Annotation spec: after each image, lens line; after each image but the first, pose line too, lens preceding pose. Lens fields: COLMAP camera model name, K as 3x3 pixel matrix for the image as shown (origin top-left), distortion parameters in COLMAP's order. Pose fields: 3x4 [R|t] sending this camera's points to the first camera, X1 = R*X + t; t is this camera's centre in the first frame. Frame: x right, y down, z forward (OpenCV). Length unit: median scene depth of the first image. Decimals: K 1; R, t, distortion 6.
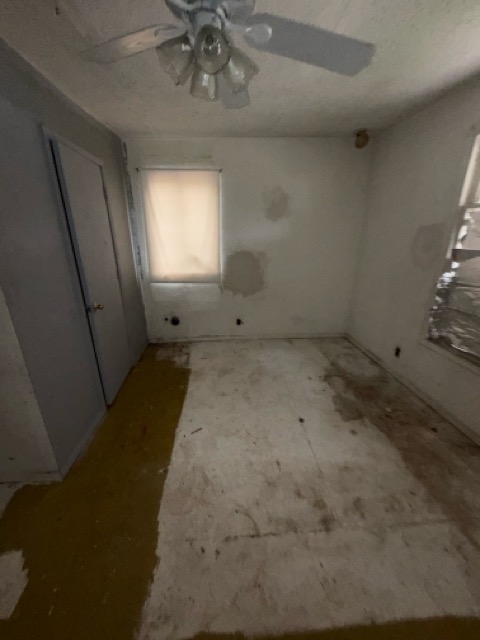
lens RADIAL K [[255.8, 0, 240.2], [0, 255.8, 318.3], [0, 0, 1]] dist [-0.000716, 0.000217]
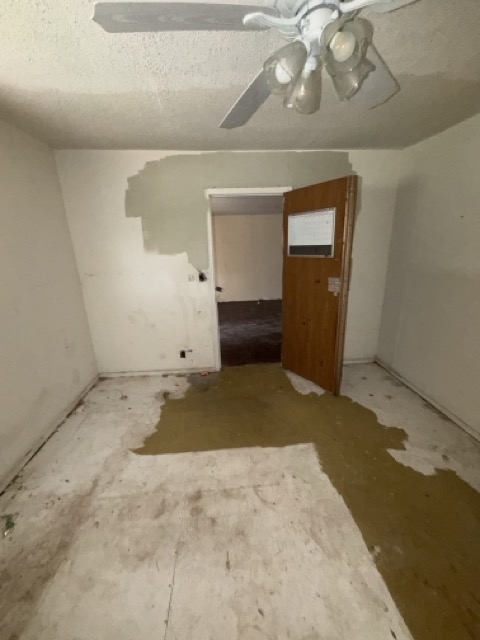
lens RADIAL K [[255.8, 0, 240.2], [0, 255.8, 318.3], [0, 0, 1]] dist [-0.000716, 0.000217]
pose [[-0.999332, 0.035456, -0.008890, 0.108339], [0.023813, 0.816002, 0.577559, -0.510731], [0.027732, 0.576961, -0.816301, 1.366336]]
